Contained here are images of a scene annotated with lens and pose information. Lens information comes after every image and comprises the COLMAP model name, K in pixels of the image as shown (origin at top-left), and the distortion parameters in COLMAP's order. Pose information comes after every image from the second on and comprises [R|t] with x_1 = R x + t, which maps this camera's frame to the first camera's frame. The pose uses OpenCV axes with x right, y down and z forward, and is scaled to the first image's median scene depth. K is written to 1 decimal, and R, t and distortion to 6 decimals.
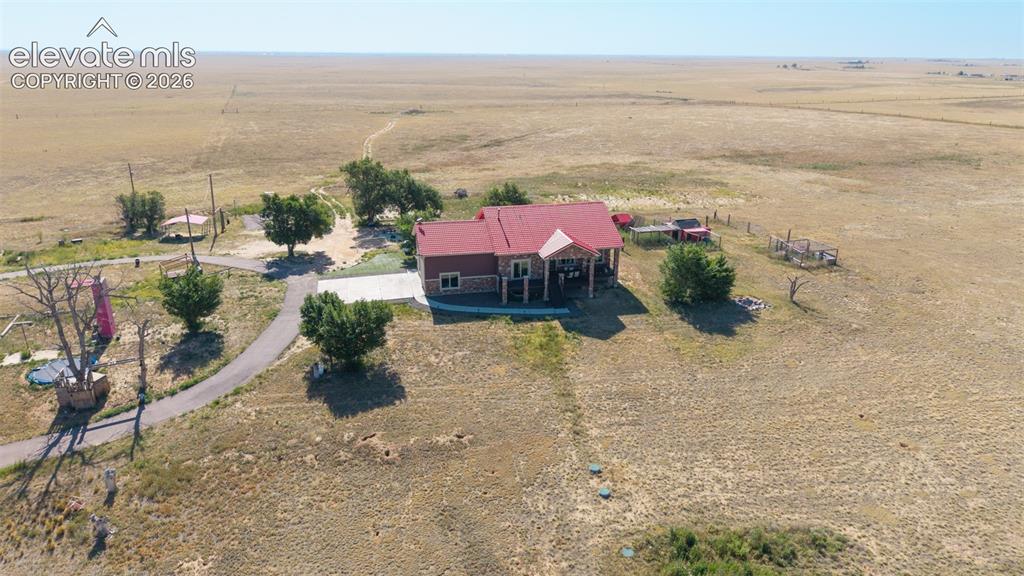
lens RADIAL K [[693.0, 0, 512.0], [0, 693.0, 288.0], [0, 0, 1]] dist [-0.000839, -0.003791]
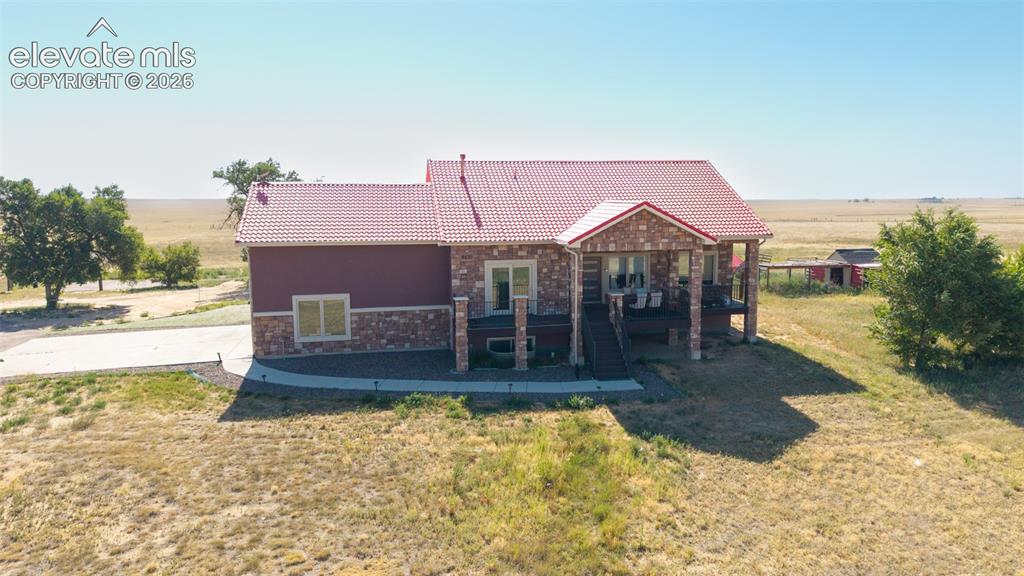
lens RADIAL K [[772.2, 0, 558.5], [0, 772.2, 287.2], [0, 0, 1]] dist [0.032074, -0.042944]
pose [[0.999898, -0.011300, -0.008680, 0.044165], [0.009346, 0.979940, -0.199072, 0.060458], [0.010755, 0.198971, 0.979946, 0.596660]]
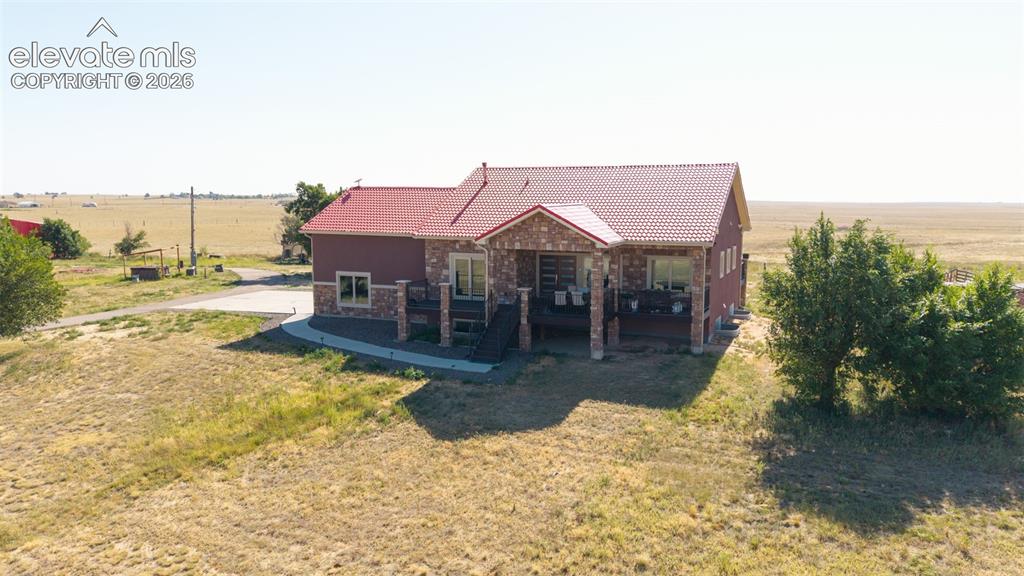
lens RADIAL K [[731.3, 0, 512.0], [0, 731.3, 288.0], [0, 0, 1]] dist [-0.003989, -0.008870]
pose [[0.813244, 0.068668, -0.577857, 0.313938], [-0.180638, 0.973748, -0.138508, 0.042358], [0.553177, 0.217024, 0.804299, 0.653484]]
